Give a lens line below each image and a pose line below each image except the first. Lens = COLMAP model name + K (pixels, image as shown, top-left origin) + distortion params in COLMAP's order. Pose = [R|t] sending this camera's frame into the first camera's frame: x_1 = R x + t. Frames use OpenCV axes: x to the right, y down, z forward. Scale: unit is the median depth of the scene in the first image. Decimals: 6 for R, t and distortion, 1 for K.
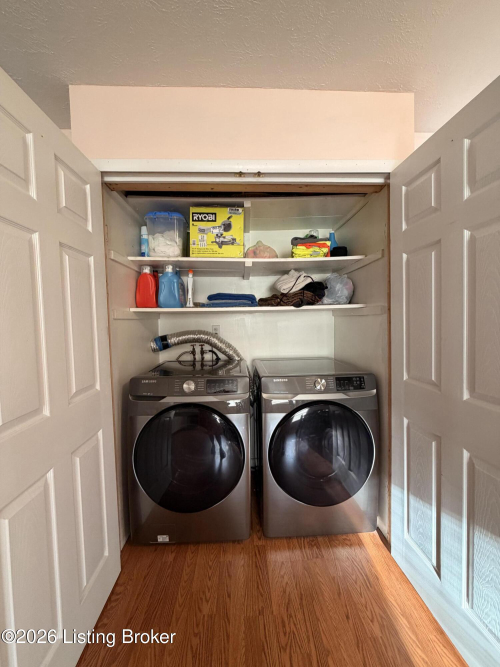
lens RADIAL K [[266.8, 0, 246.6], [0, 266.8, 329.2], [0, 0, 1]] dist [0.001110, -0.000395]
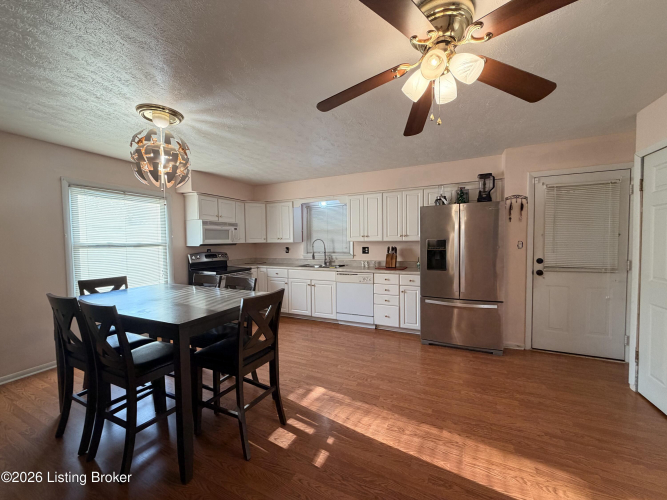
lens RADIAL K [[266.8, 0, 326.9], [0, 266.8, 251.3], [0, 0, 1]] dist [0.001110, -0.000395]
pose [[-0.473299, 0.056091, -0.879114, 1.640910], [-0.019261, 0.997073, 0.073987, -0.049058], [0.880691, 0.051951, -0.470833, 0.028255]]
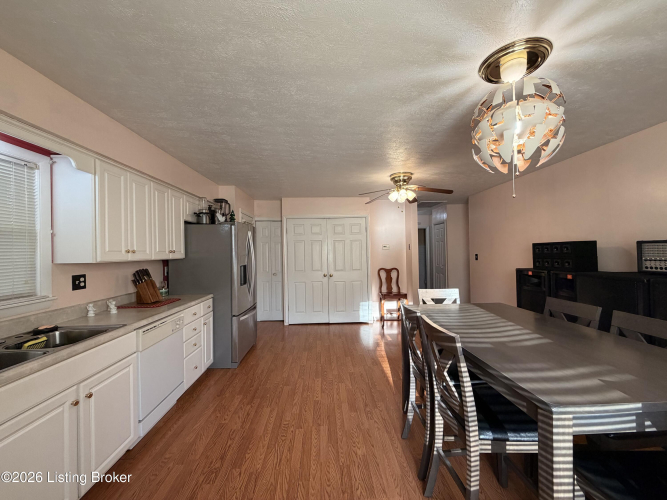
lens RADIAL K [[266.8, 0, 331.9], [0, 266.8, 251.8], [0, 0, 1]] dist [0.001110, -0.000395]
pose [[0.999961, 0.001045, 0.008788, 0.061400], [-0.000696, 0.999214, -0.039623, 0.051723], [-0.008823, 0.039615, 0.999176, -2.434631]]
